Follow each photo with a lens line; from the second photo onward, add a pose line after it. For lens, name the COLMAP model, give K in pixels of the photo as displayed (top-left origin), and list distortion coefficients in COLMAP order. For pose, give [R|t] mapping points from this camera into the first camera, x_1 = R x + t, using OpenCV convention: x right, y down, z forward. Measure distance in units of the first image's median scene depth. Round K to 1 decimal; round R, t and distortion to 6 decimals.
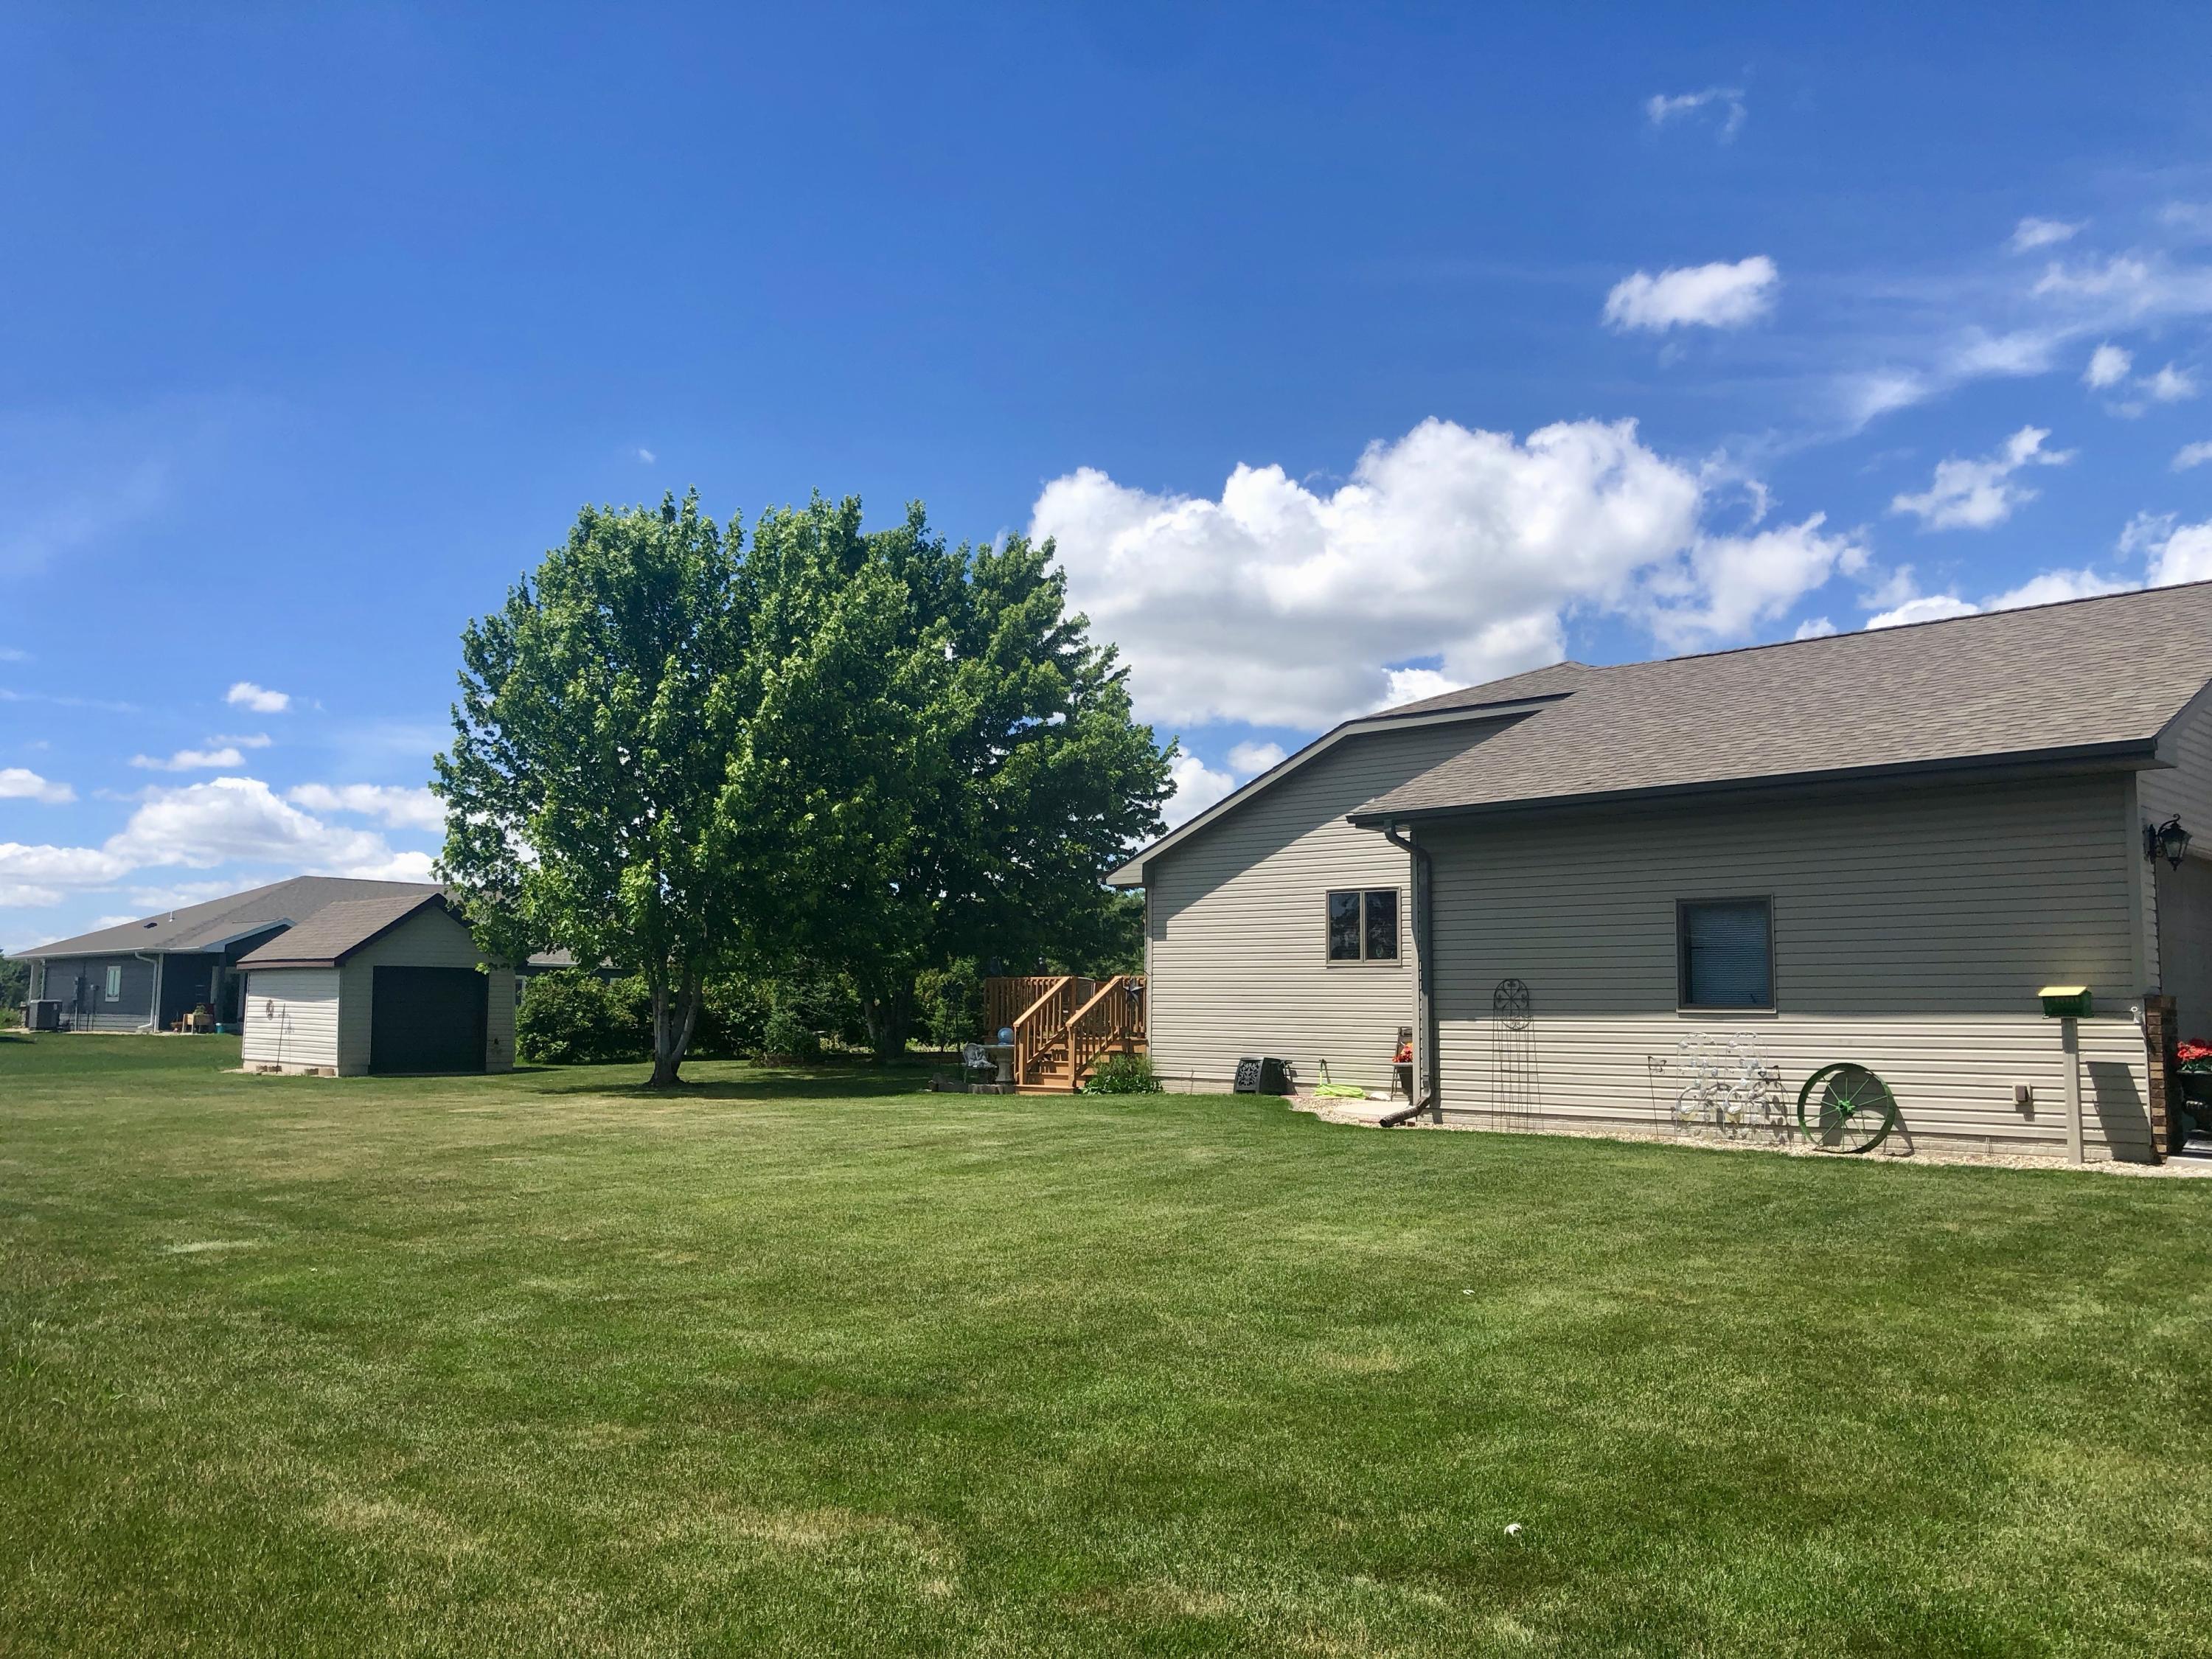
lens RADIAL K [[1786.7, 0, 1106.0], [0, 1786.7, 829.5], [0, 0, 1]] dist [0.079356, -0.000143]
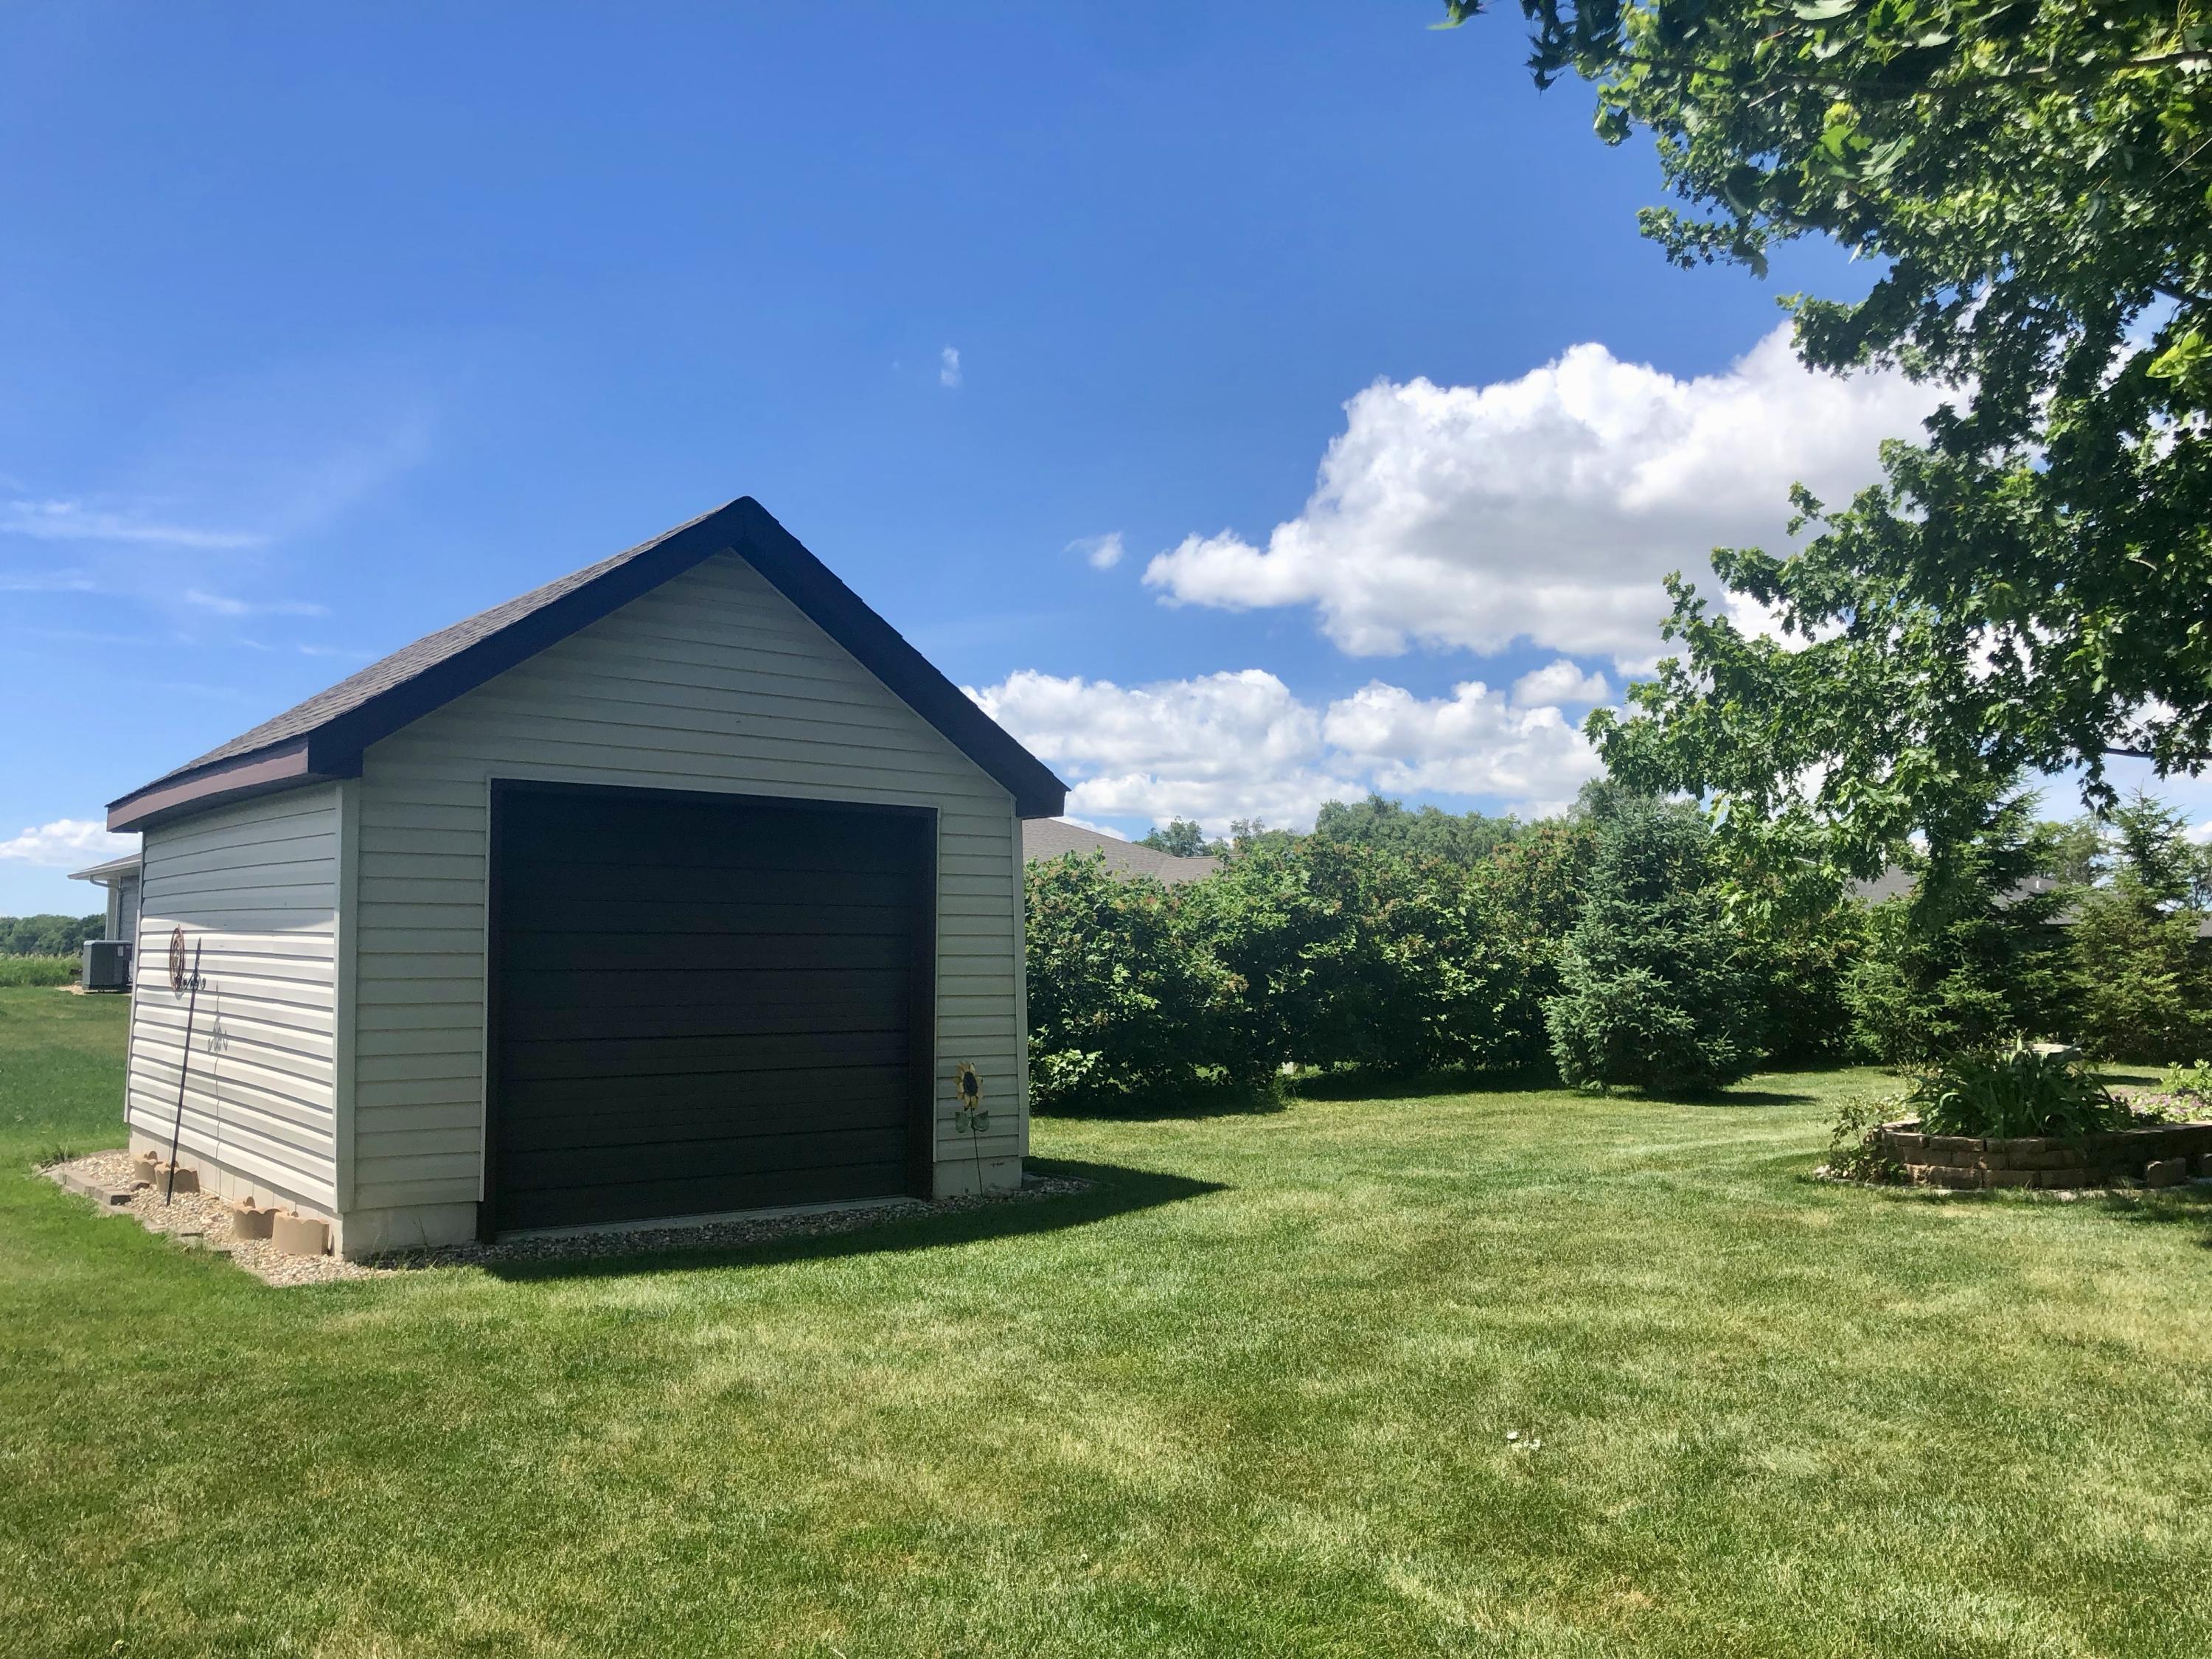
lens RADIAL K [[1786.7, 0, 1106.0], [0, 1786.7, 829.5], [0, 0, 1]] dist [0.079356, -0.000143]
pose [[0.987816, -0.009654, -0.155324, -0.153541], [0.014486, 0.999445, 0.030012, 0.040534], [0.154948, -0.031897, 0.987408, 0.415998]]
